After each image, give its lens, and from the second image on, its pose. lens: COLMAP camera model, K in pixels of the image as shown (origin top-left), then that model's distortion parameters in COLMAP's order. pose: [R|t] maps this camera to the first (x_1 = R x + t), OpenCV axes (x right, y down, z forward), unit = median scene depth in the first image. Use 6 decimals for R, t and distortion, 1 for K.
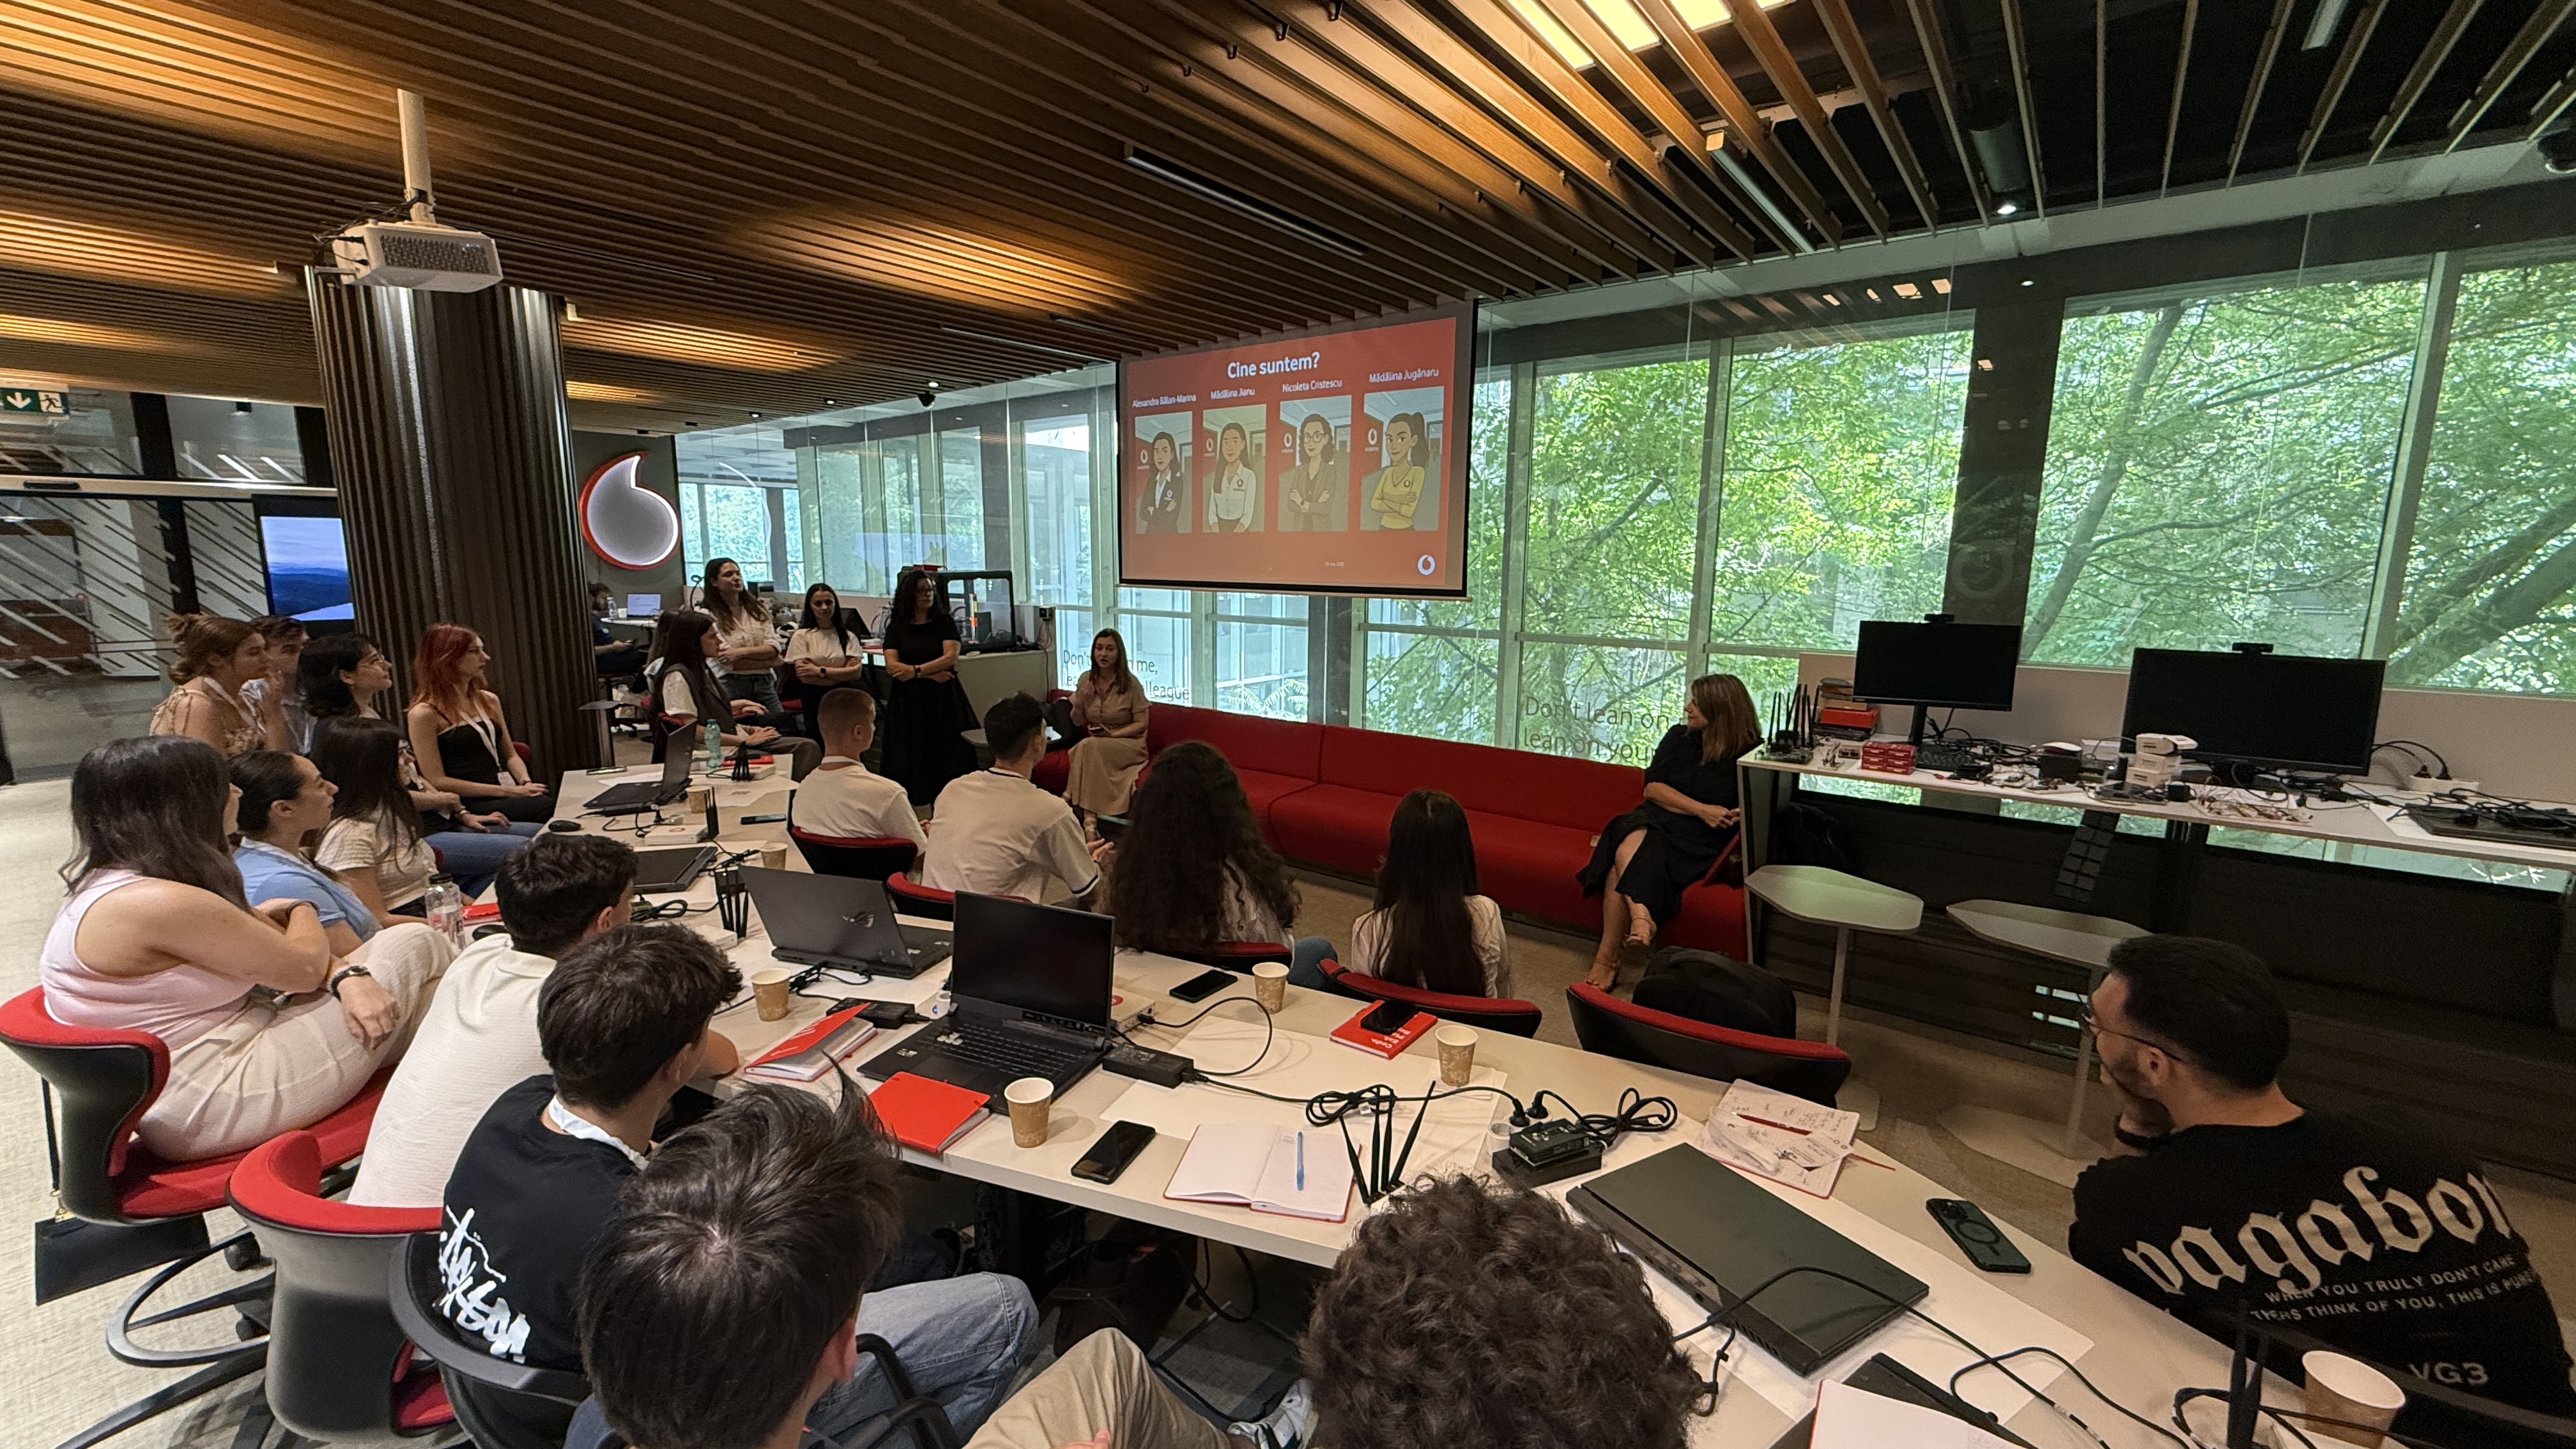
lens RADIAL K [[1021.7, 0, 1278.9], [0, 1021.7, 725.9], [0, 0, 1]] dist [0.002142, -0.000236]
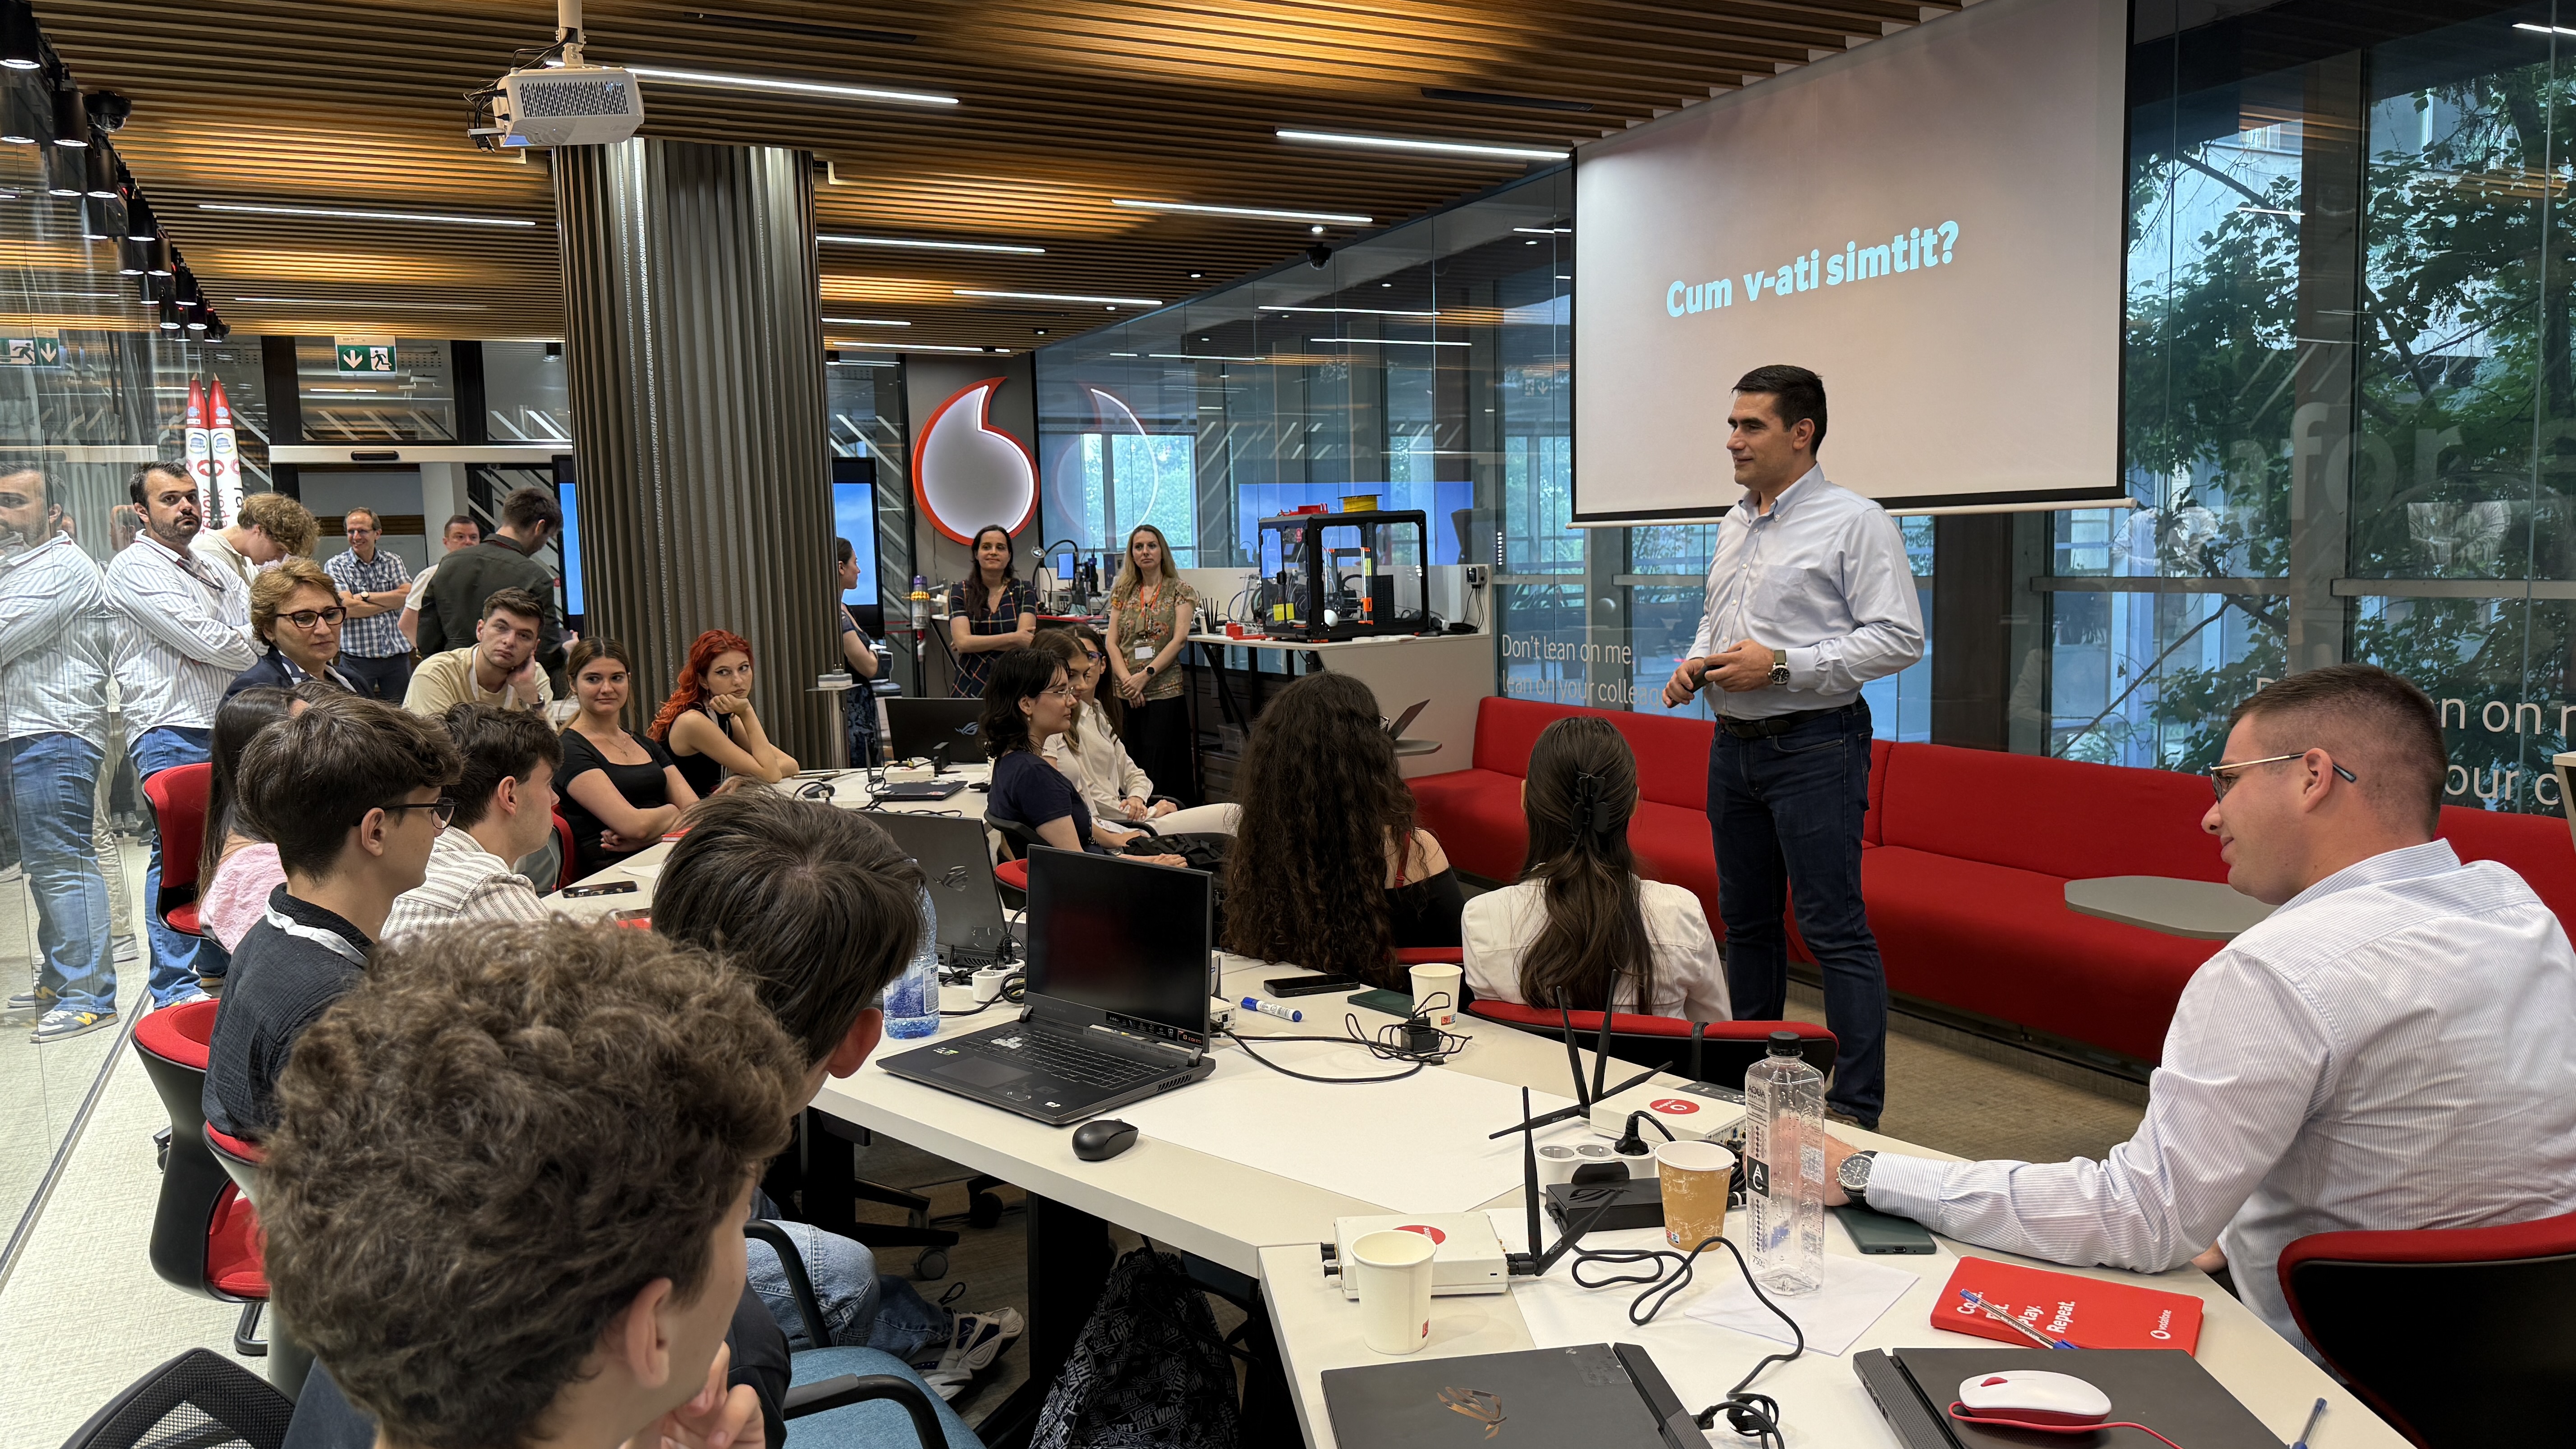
lens RADIAL K [[1793.1, 0, 1295.5], [0, 1793.1, 718.2], [0, 0, 1]] dist [0.113142, -0.165124]
pose [[0.910279, 0.009976, -0.413876, 0.179280], [-0.036945, 0.997678, -0.057209, 0.060250], [0.412344, 0.067367, 0.908534, -0.053386]]
